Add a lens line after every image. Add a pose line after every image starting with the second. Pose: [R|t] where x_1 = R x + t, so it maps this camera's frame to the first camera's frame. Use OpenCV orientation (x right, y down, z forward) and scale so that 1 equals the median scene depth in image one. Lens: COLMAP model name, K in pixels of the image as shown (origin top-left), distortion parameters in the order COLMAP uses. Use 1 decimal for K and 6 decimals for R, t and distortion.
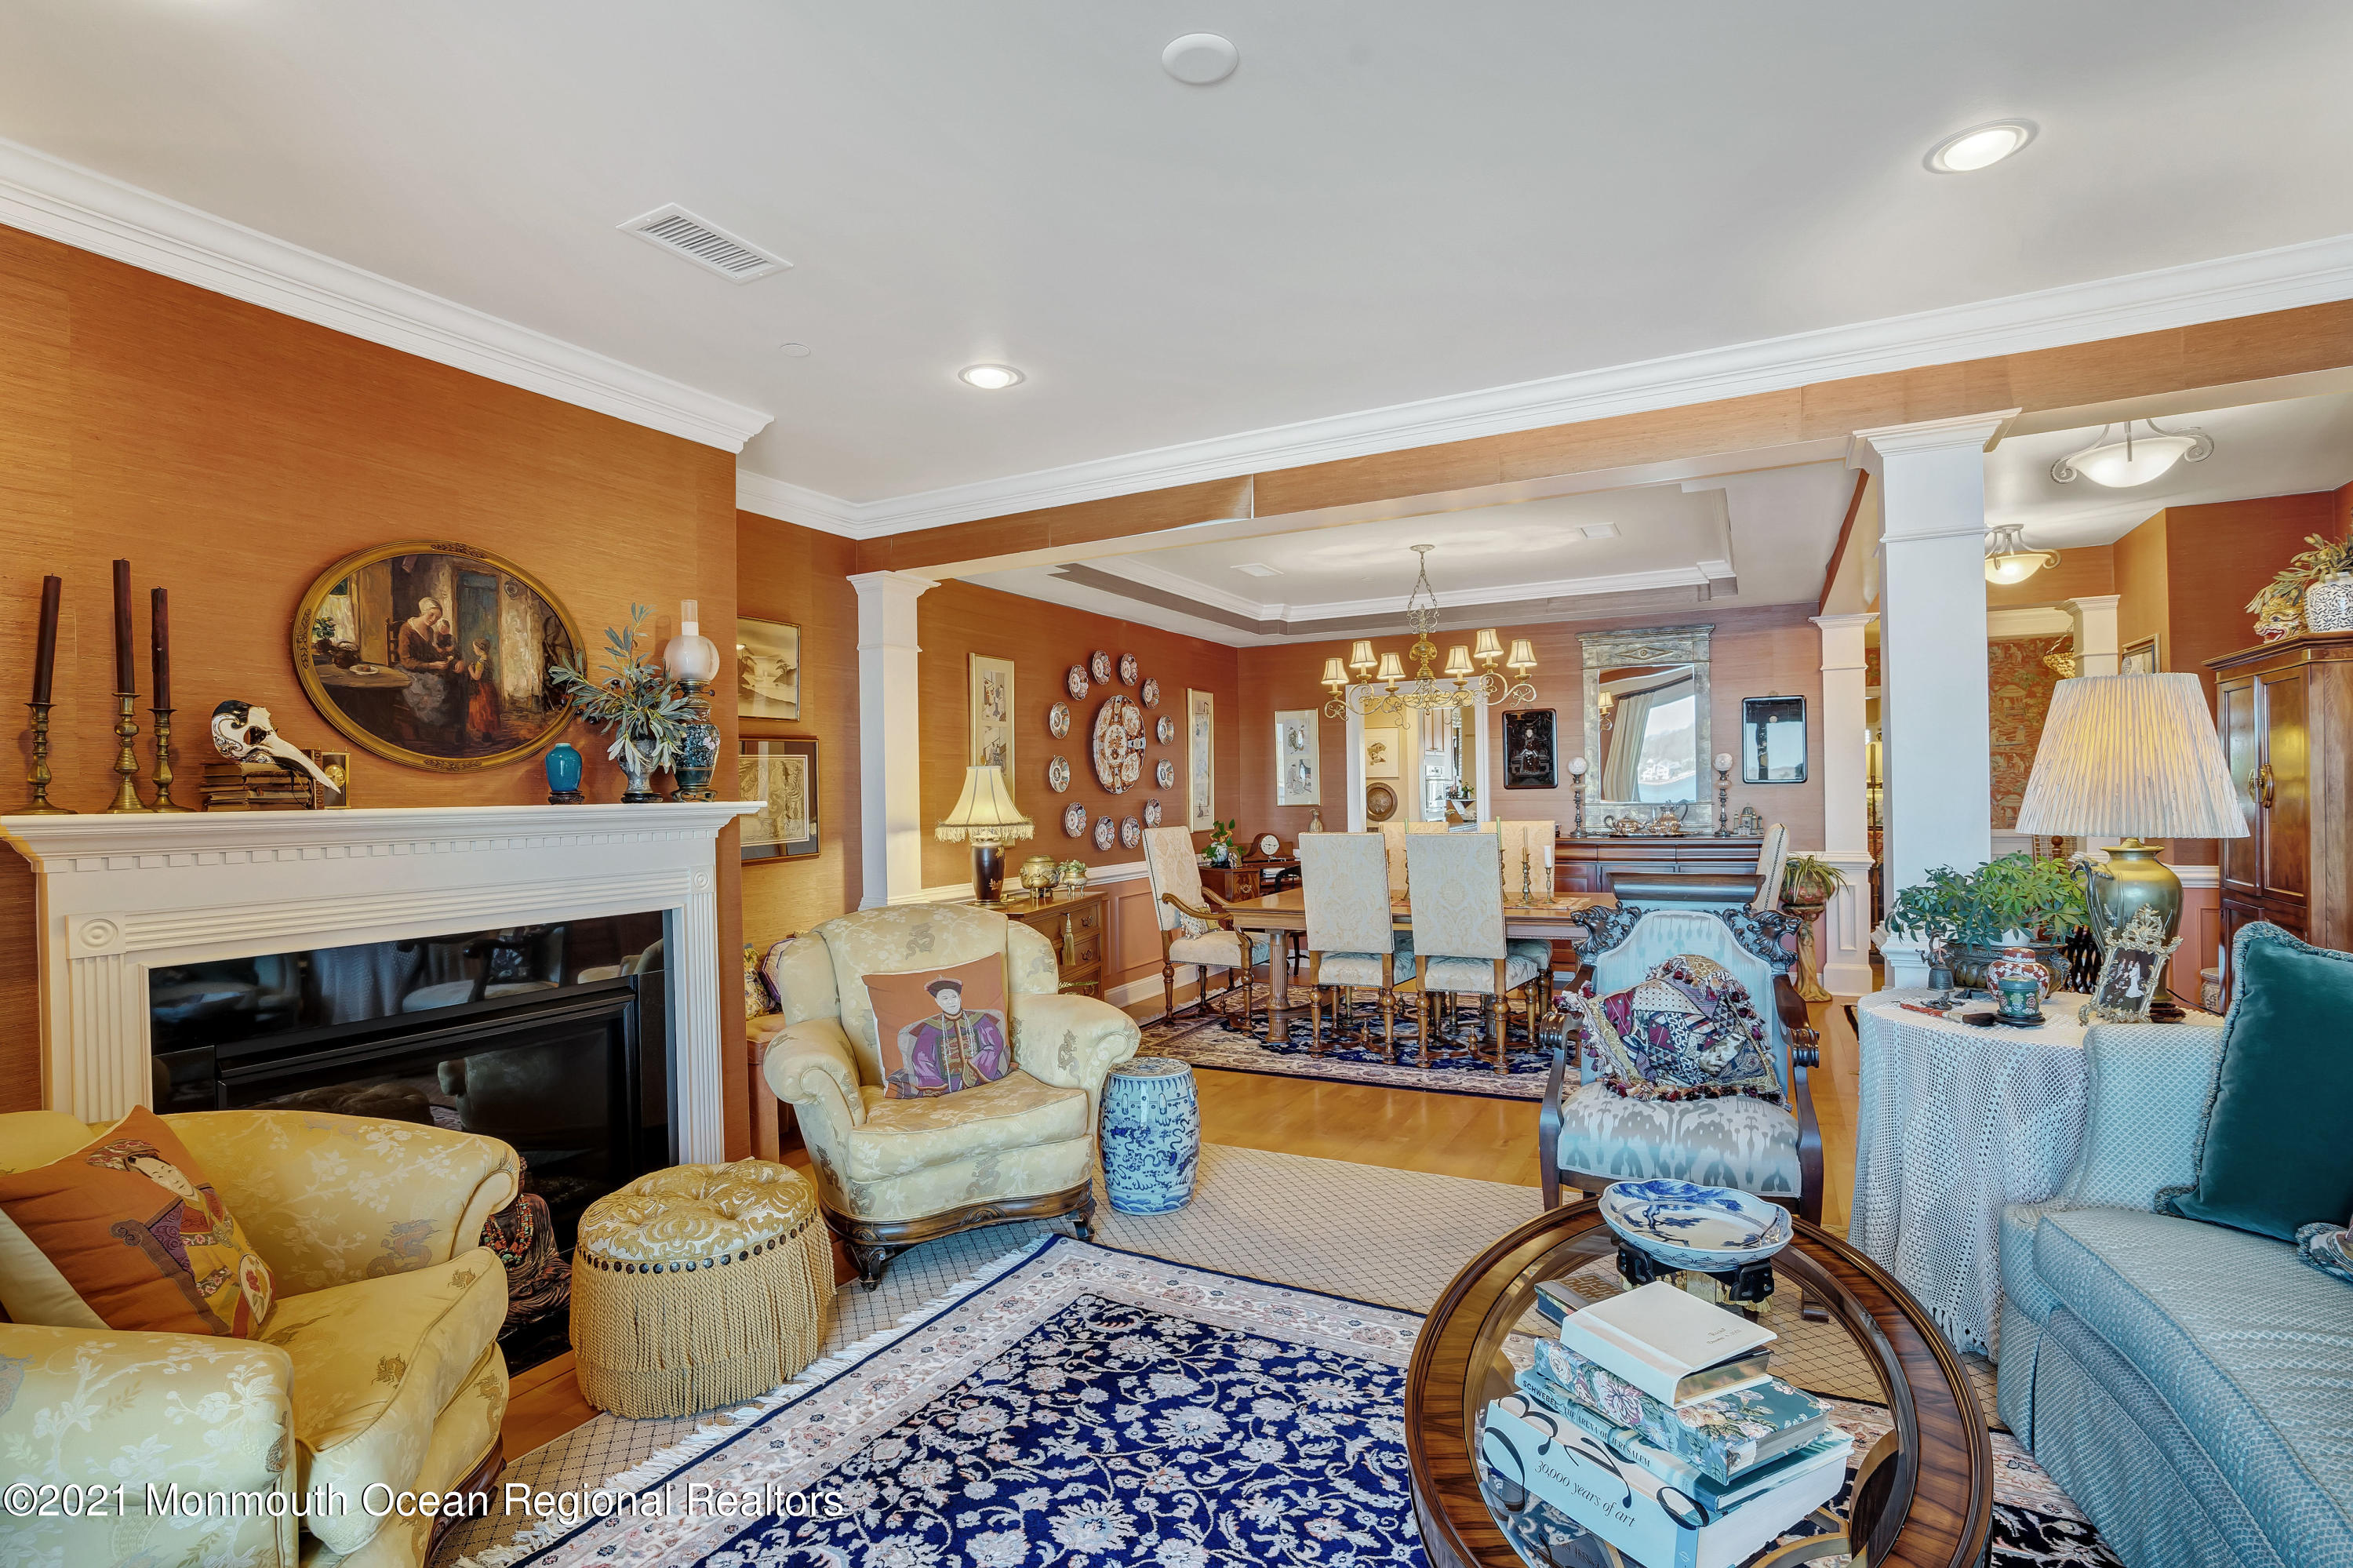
lens RADIAL K [[1113.1, 0, 1201.8], [0, 1113.1, 792.6], [0, 0, 1]] dist [-0.033477, 0.010233]
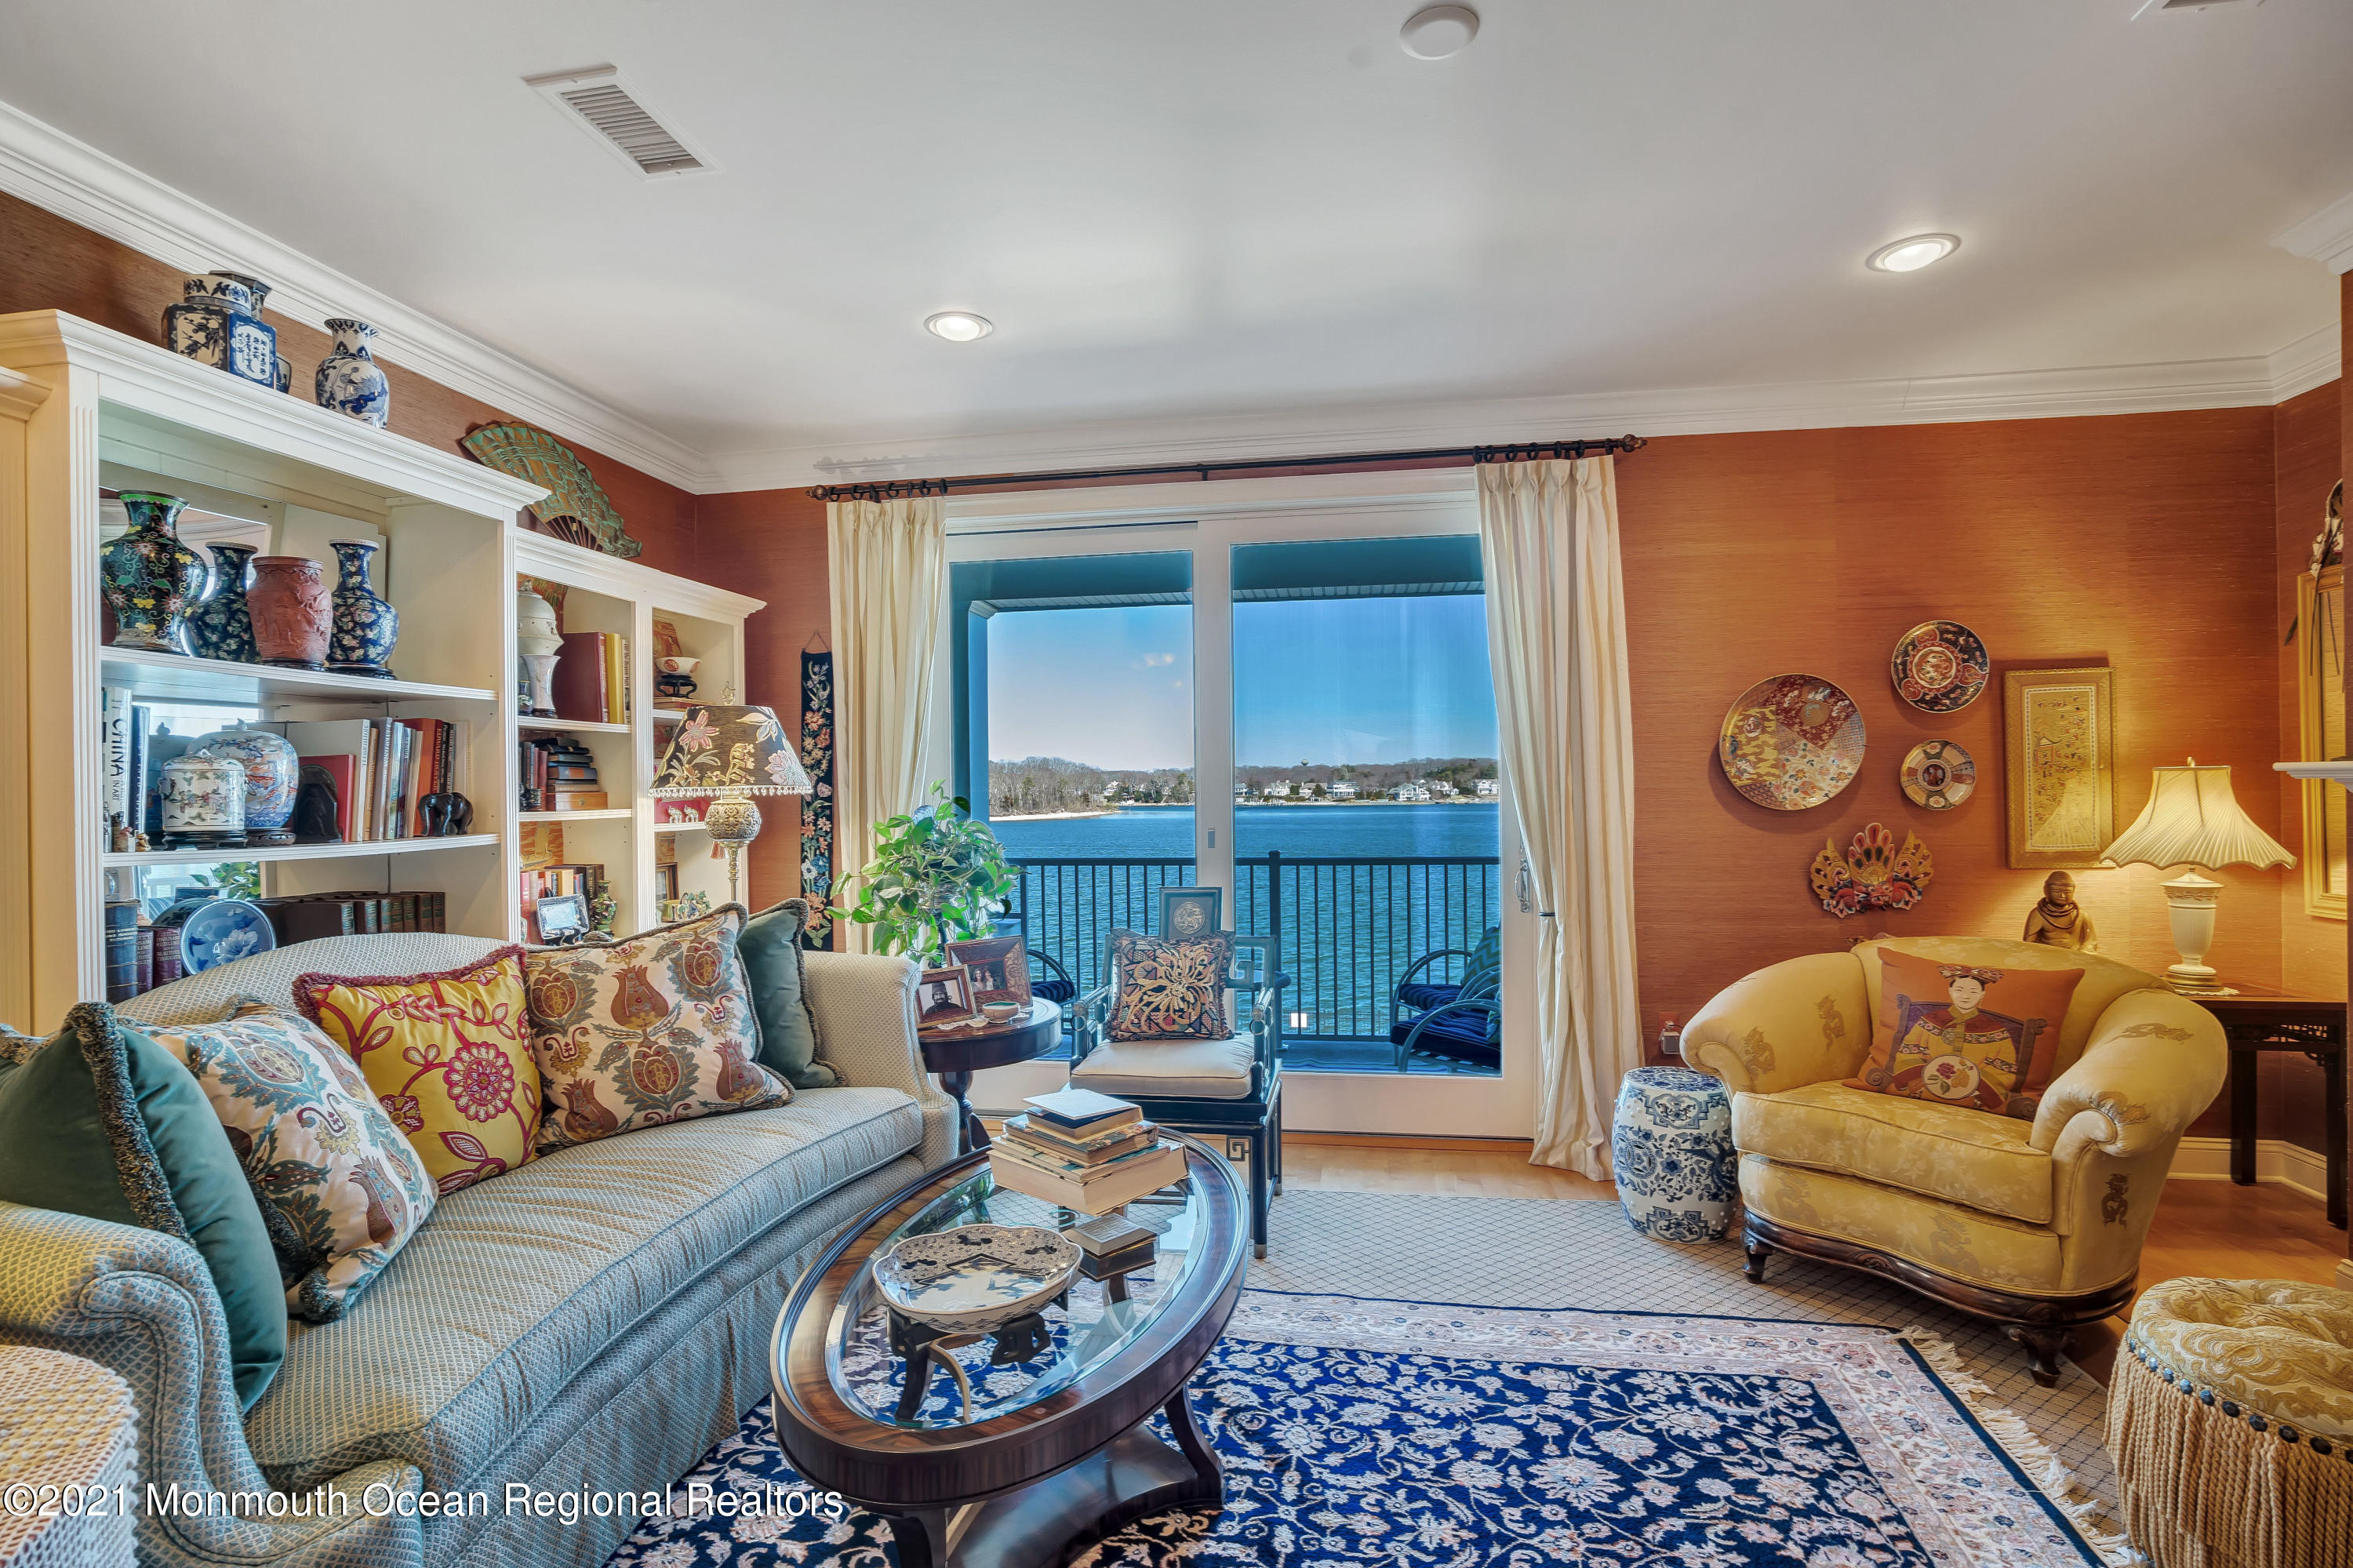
lens RADIAL K [[1113.1, 0, 1171.4], [0, 1113.1, 793.2], [0, 0, 1]] dist [-0.033477, 0.010233]
pose [[-0.957686, 0.031203, -0.286119, 0.306956], [0.029711, 0.999513, 0.009553, 0.002046], [0.286278, 0.000648, -0.958147, 1.073116]]
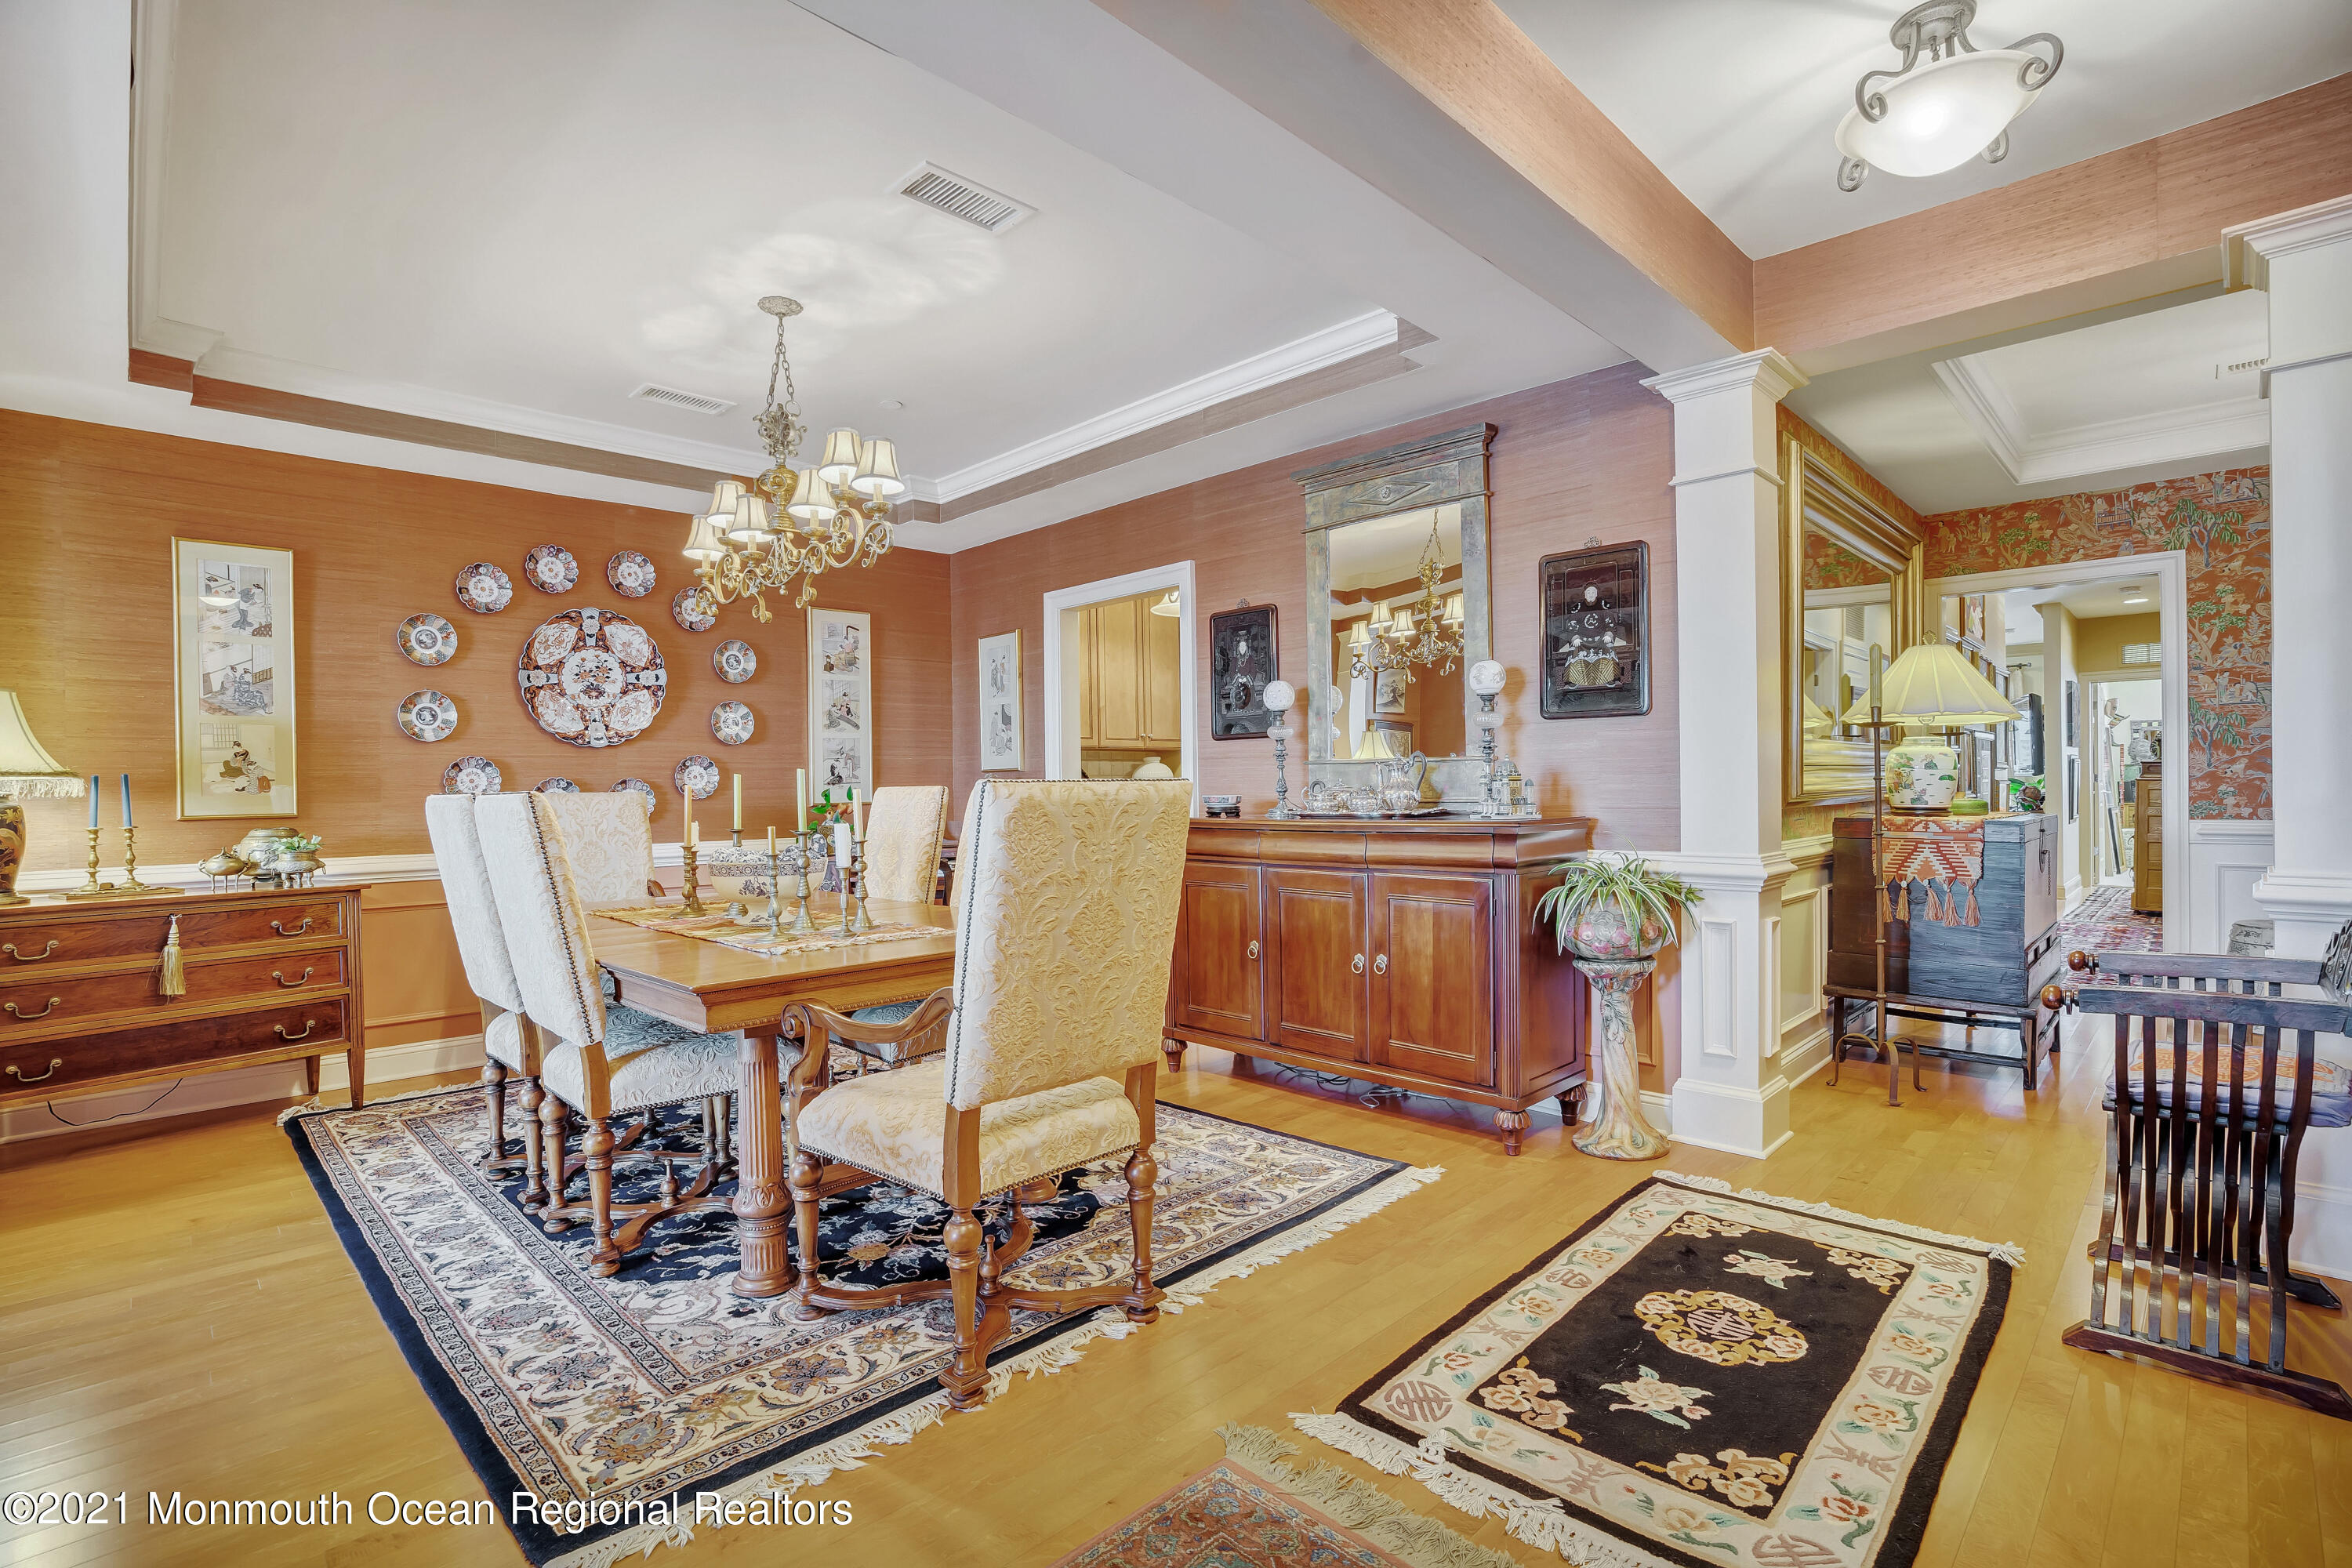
lens RADIAL K [[1112.6, 0, 1178.2], [0, 1112.6, 776.4], [0, 0, 1]] dist [-0.033477, 0.010233]
pose [[0.946514, 0.001457, -0.322658, 1.026854], [-0.002215, 0.999996, -0.001981, 0.041622], [0.322654, 0.002589, 0.946513, 0.923622]]
